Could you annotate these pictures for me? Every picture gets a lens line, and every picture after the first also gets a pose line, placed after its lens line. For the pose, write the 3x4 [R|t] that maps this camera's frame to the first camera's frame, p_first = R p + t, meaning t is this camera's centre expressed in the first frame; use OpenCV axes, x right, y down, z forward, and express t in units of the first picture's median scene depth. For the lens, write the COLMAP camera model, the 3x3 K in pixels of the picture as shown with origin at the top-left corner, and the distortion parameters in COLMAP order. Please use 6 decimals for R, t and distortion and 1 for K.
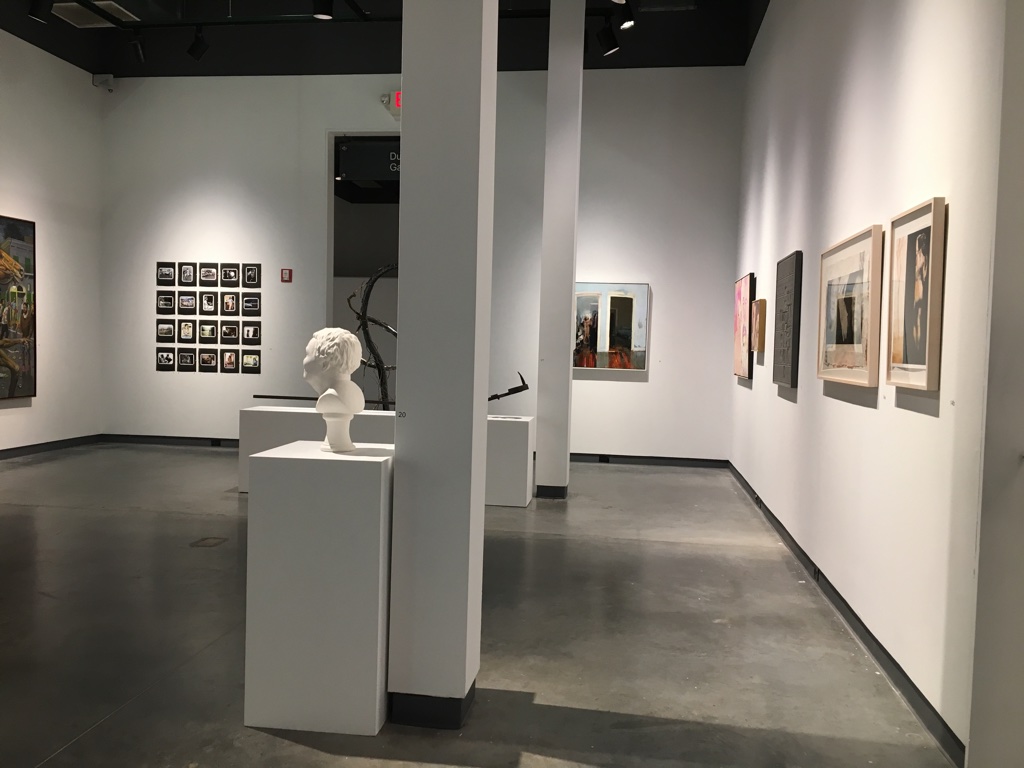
lens RADIAL K [[871.5, 0, 507.1], [0, 871.5, 385.2], [0, 0, 1]] dist [0.080758, -0.088793]
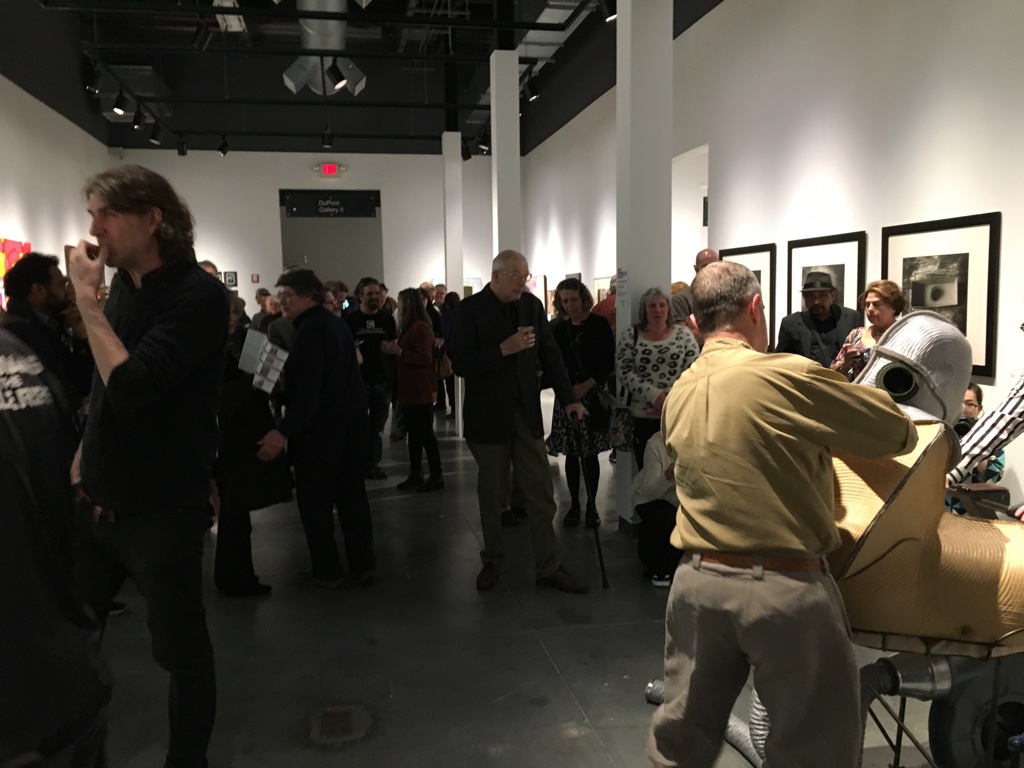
lens RADIAL K [[871.5, 0, 506.7], [0, 871.5, 384.3], [0, 0, 1]] dist [0.080758, -0.088793]
pose [[0.935972, -0.077326, 0.343477, -0.453681], [0.059607, 0.996303, 0.061868, -0.006863], [-0.346991, -0.037433, 0.937121, -0.760942]]
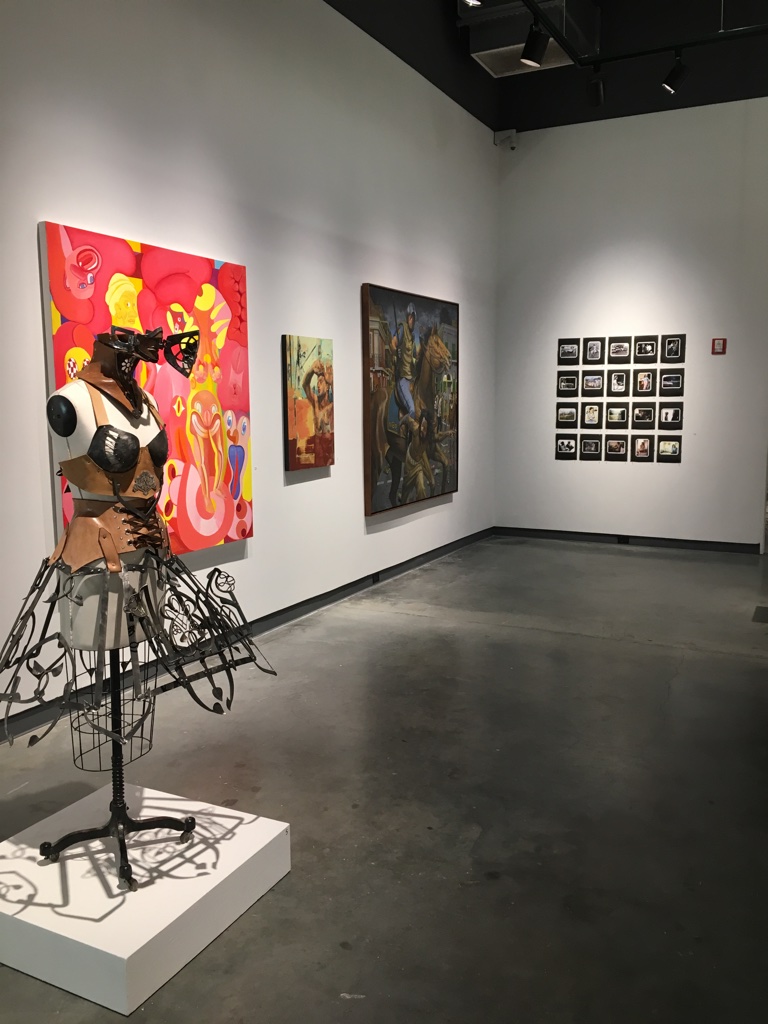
lens RADIAL K [[871.5, 0, 384.1], [0, 871.5, 507.0], [0, 0, 1]] dist [0.080758, -0.088793]
pose [[0.952344, 0.012311, -0.304776, -0.350662], [0.010864, 0.997182, 0.074228, -0.044182], [0.304831, -0.074002, 0.949527, 0.099515]]
